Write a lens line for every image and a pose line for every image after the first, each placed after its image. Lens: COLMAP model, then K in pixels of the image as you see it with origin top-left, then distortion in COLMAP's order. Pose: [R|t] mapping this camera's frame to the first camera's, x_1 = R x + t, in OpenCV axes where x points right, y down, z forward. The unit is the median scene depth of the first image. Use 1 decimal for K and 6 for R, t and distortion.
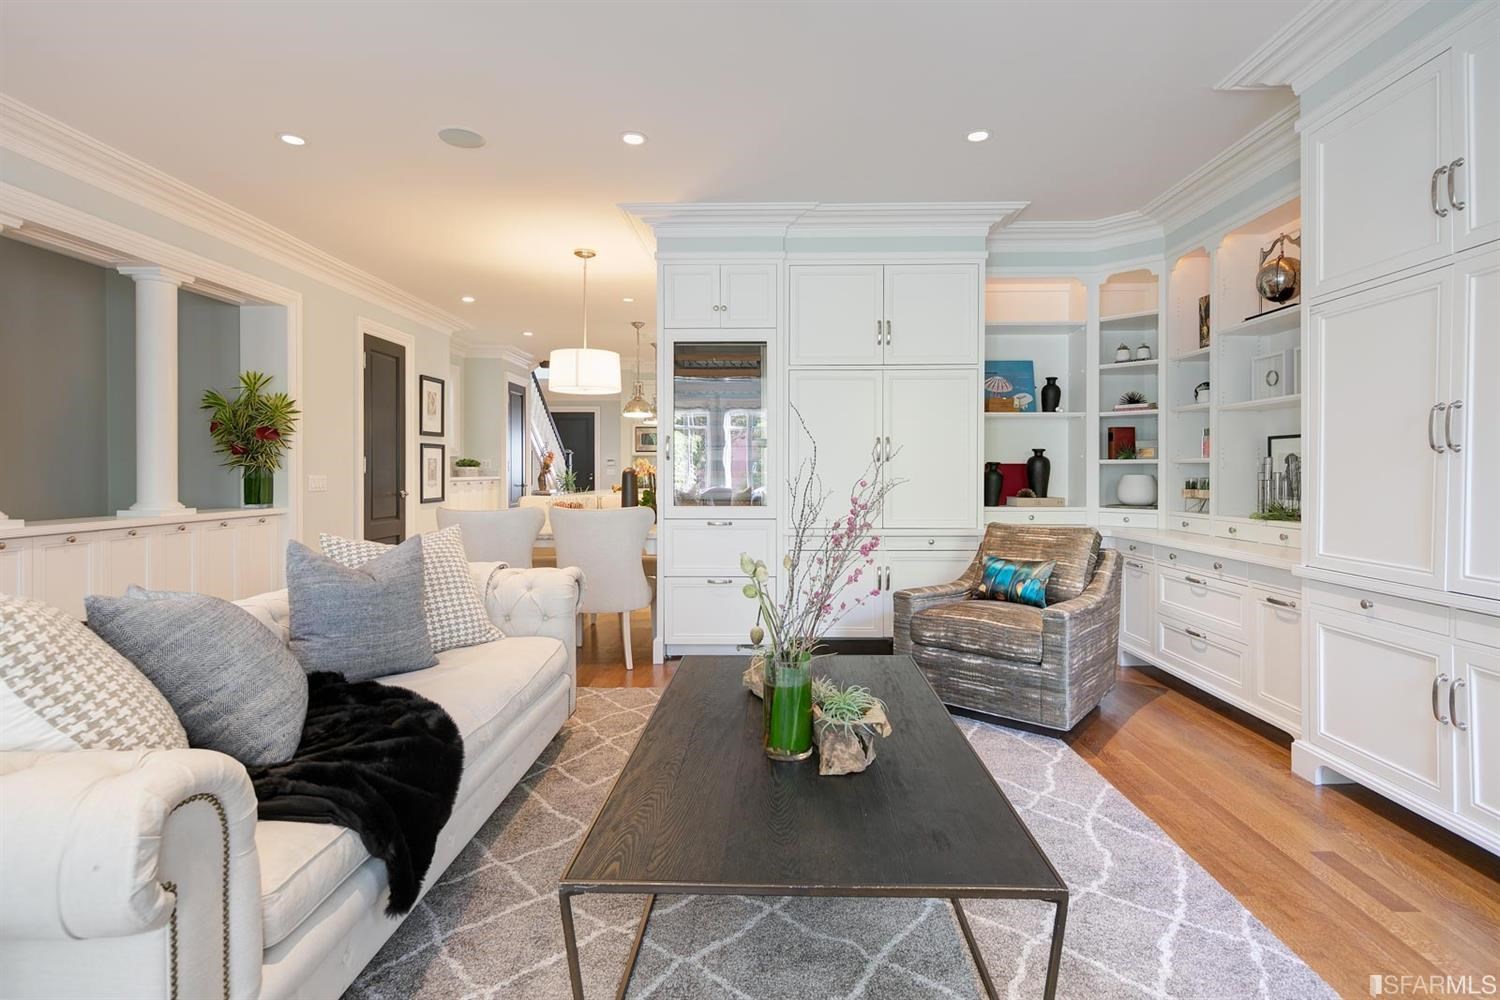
lens RADIAL K [[726.3, 0, 753.2], [0, 726.3, 474.4], [0, 0, 1]] dist [0.001644, -0.001263]
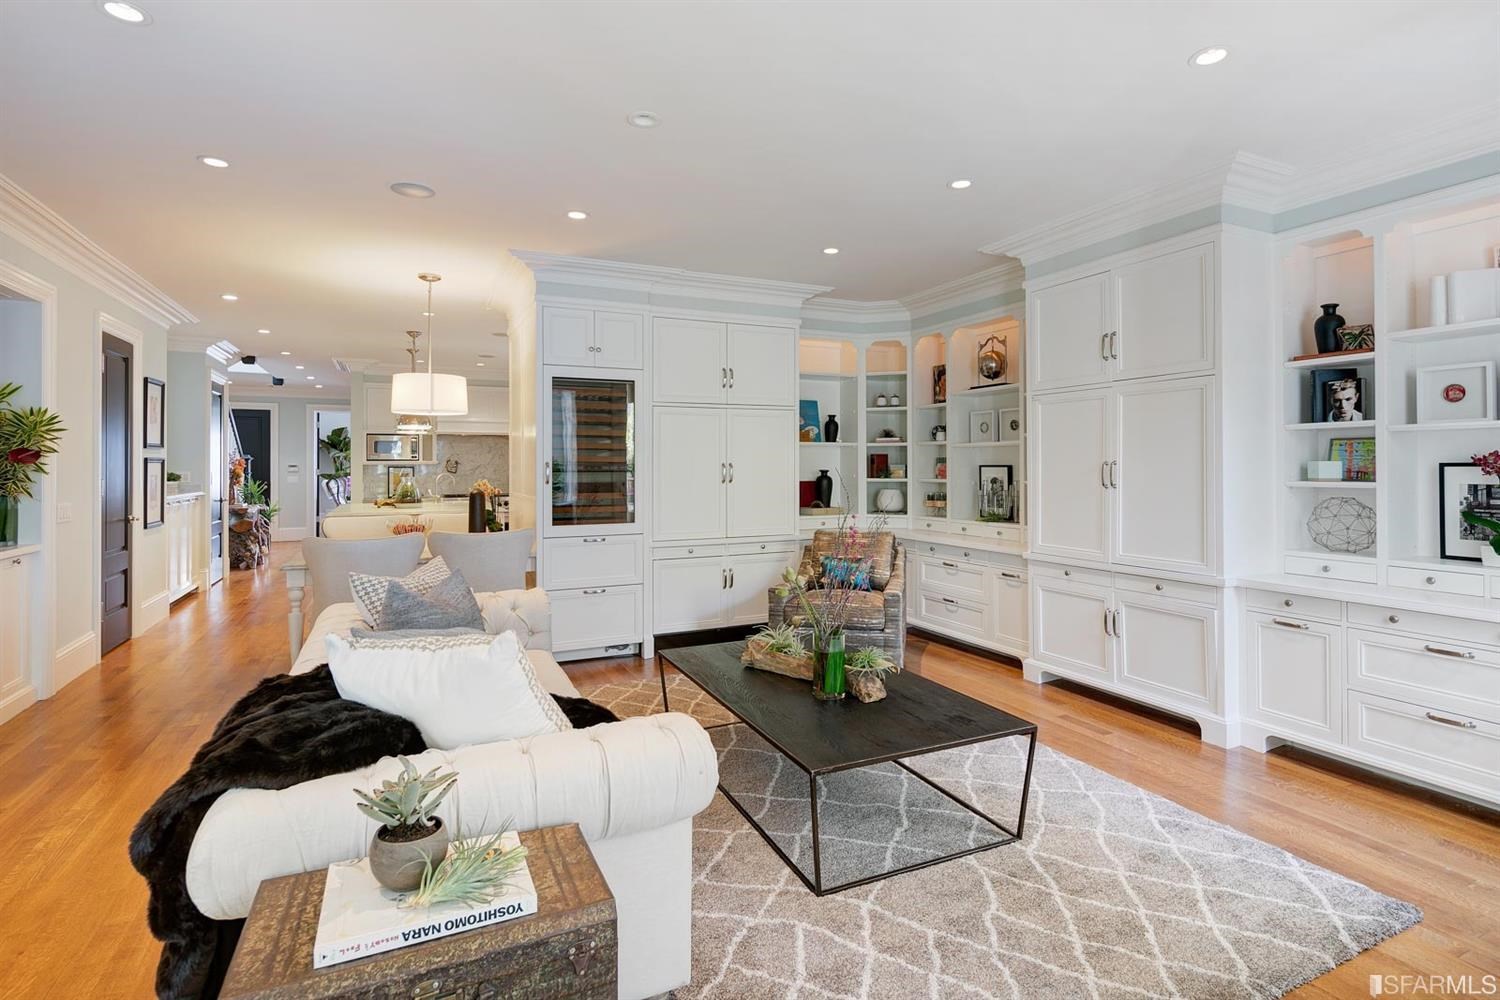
lens RADIAL K [[739.8, 0, 751.6], [0, 739.8, 465.9], [0, 0, 1]] dist [0.003764, 0.000210]
pose [[0.897883, -0.003371, 0.440222, -0.342755], [0.006321, 0.999966, -0.005236, -0.040950], [-0.440189, 0.007485, 0.897874, -0.144299]]
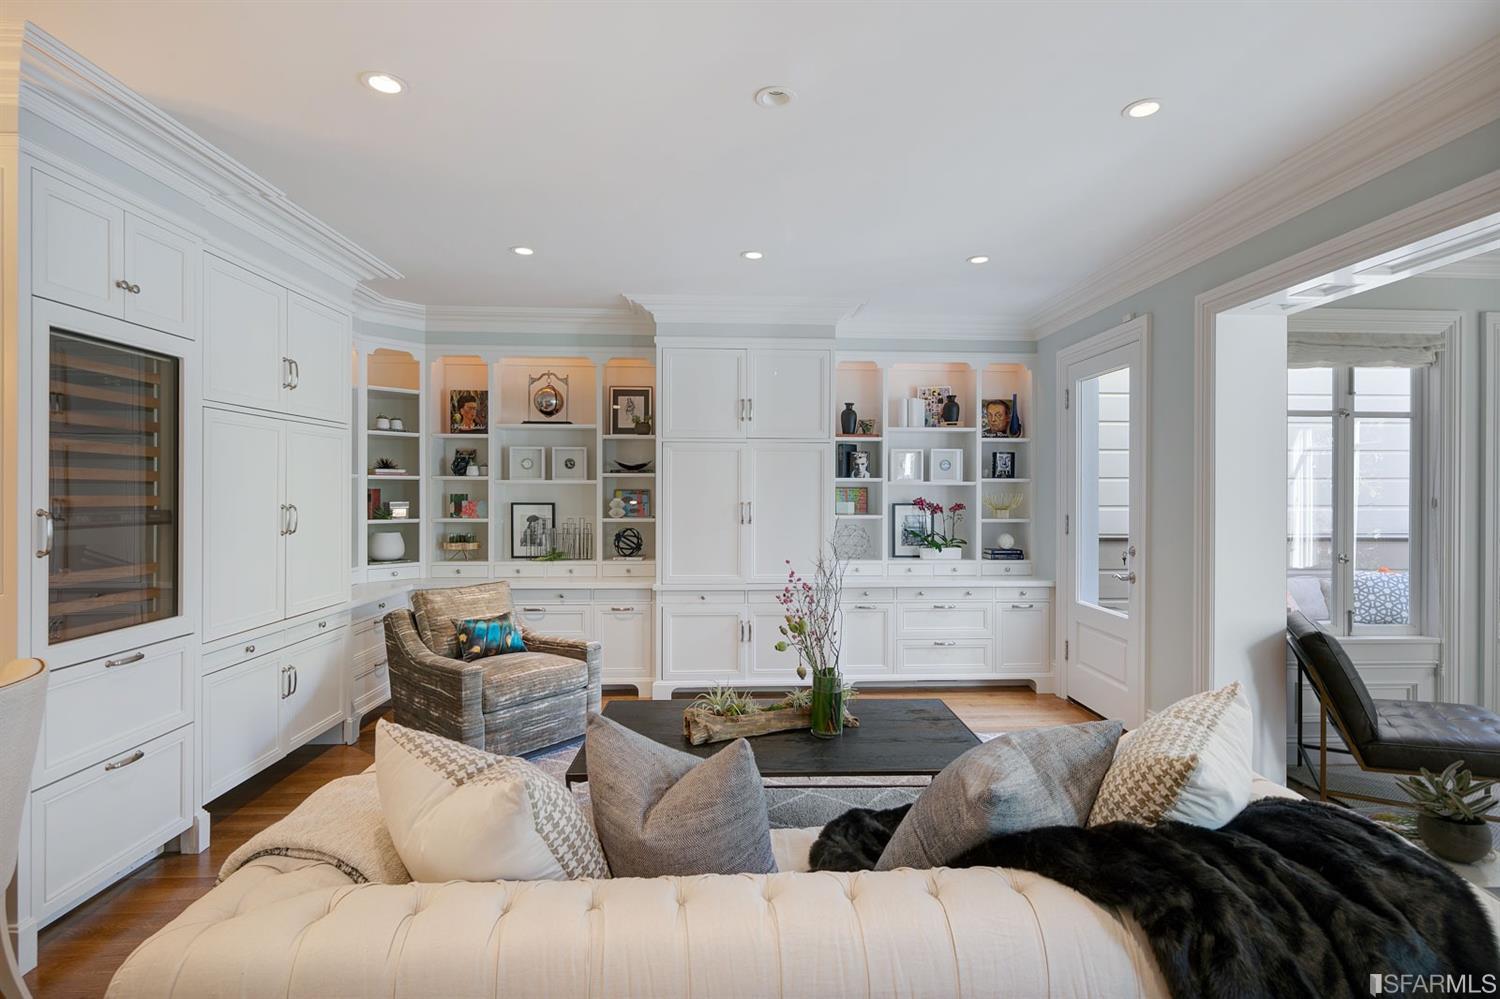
lens RADIAL K [[740.5, 0, 758.3], [0, 740.5, 492.9], [0, 0, 1]] dist [0.001738, -0.000236]
pose [[-0.068712, -0.002938, 0.997632, -0.687125], [0.002654, 0.999992, 0.003128, -0.067003], [-0.997633, 0.002862, -0.068704, 0.553177]]
